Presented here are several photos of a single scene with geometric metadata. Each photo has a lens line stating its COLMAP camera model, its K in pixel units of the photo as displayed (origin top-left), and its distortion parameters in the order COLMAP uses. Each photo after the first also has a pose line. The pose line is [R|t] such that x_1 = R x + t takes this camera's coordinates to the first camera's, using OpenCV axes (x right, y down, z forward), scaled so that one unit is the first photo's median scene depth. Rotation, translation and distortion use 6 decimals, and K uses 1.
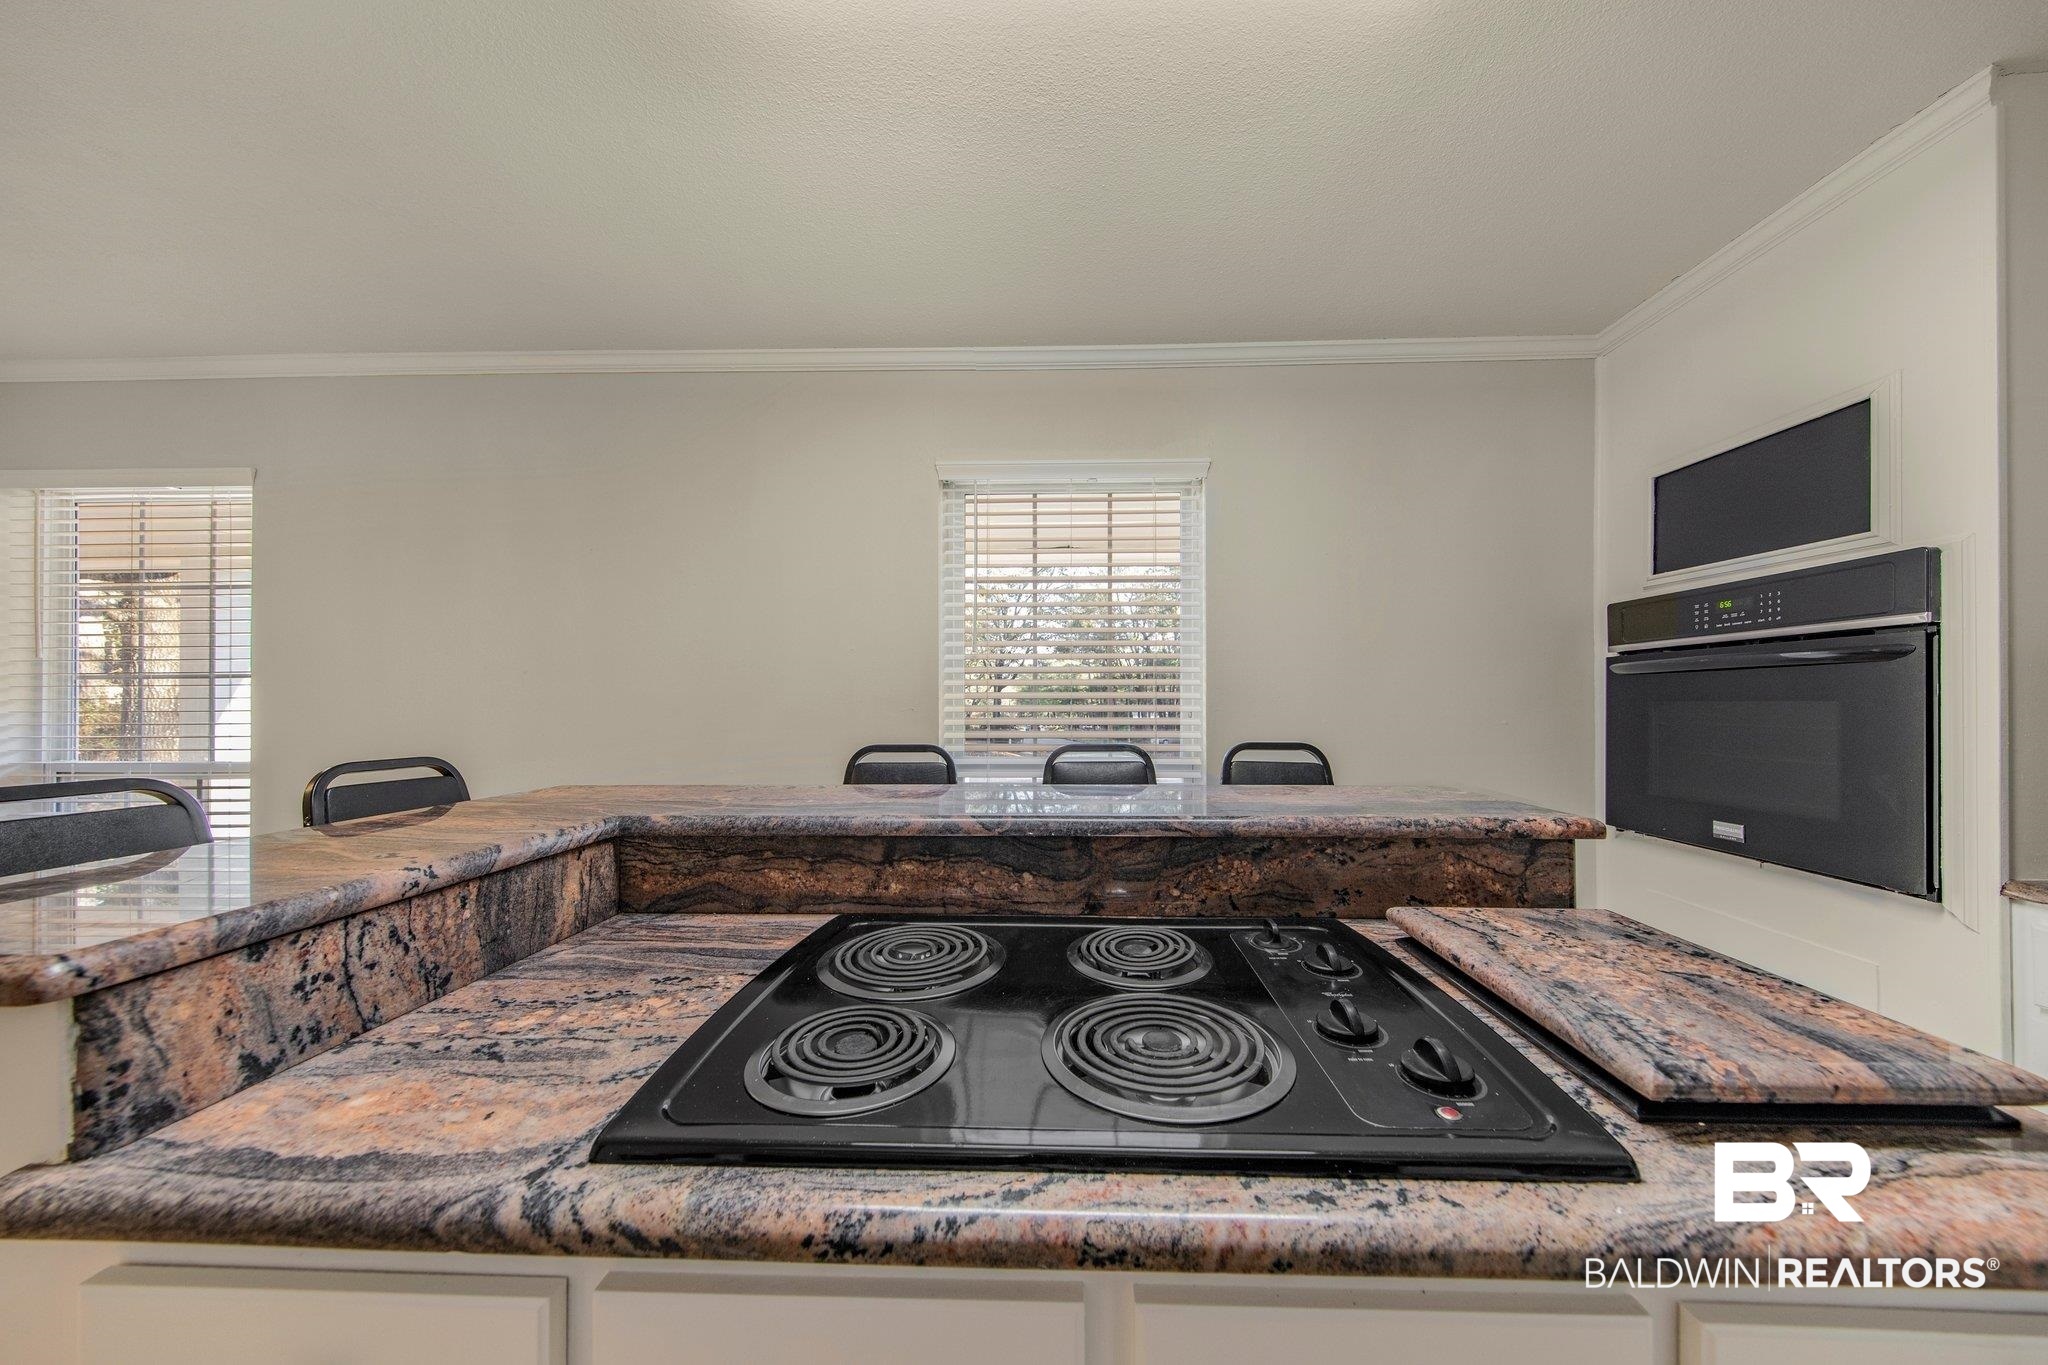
lens RADIAL K [[679.4, 0, 1036.5], [0, 679.4, 678.7], [0, 0, 1]] dist [-0.001164, -0.000238]
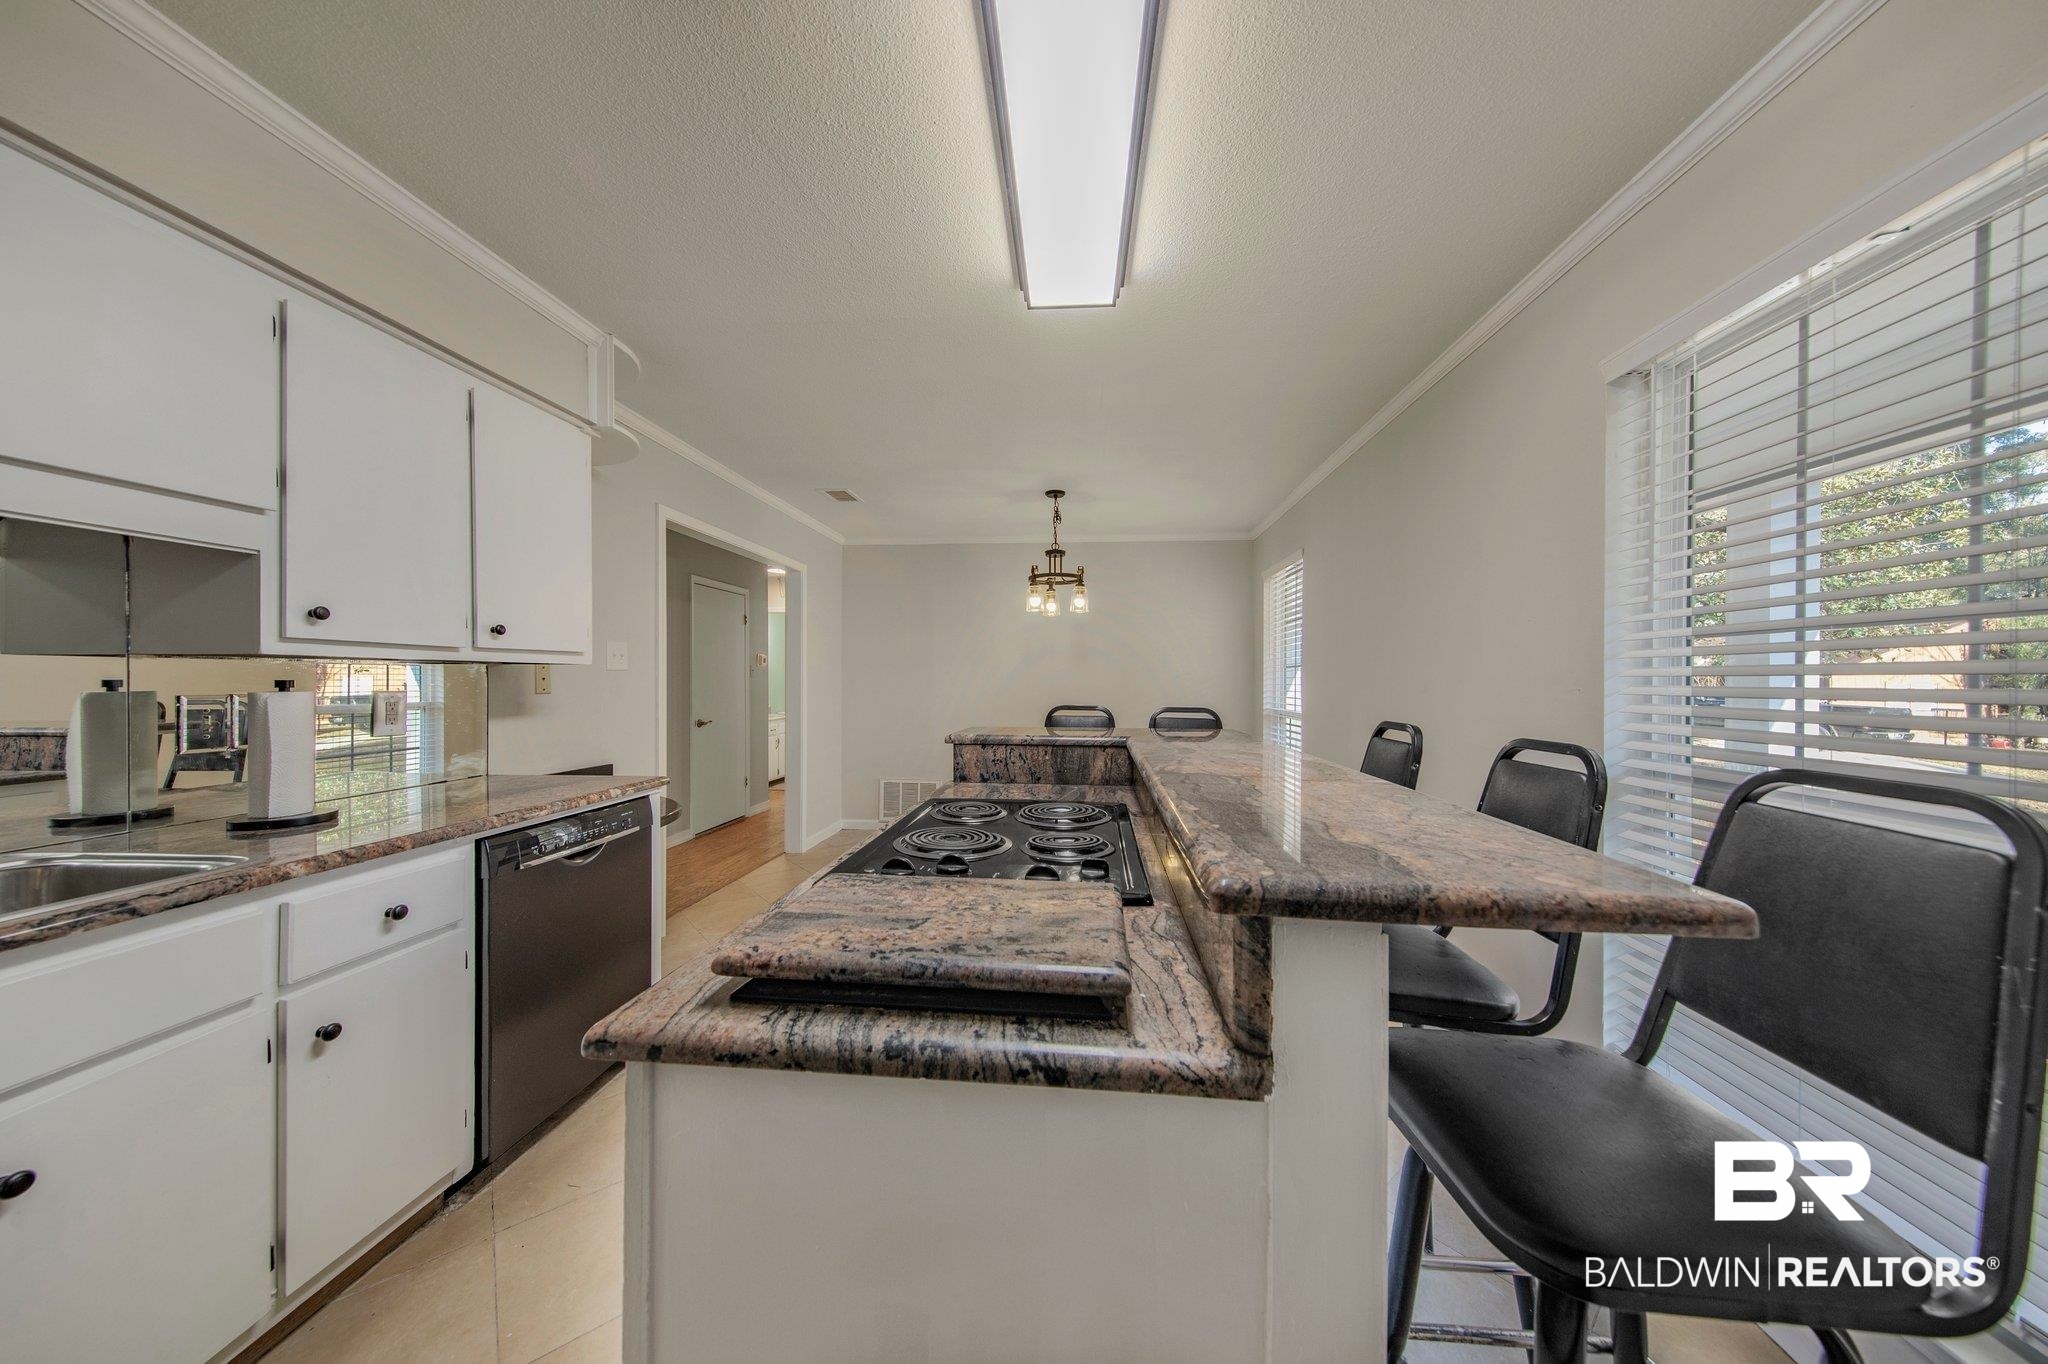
lens RADIAL K [[679.4, 0, 1036.5], [0, 679.4, 678.2], [0, 0, 1]] dist [-0.001164, -0.000238]
pose [[-0.059953, 0.001559, -0.998200, 1.956242], [0.022421, 0.999749, 0.000215, 0.035494], [0.997949, -0.022368, -0.059973, 1.204596]]
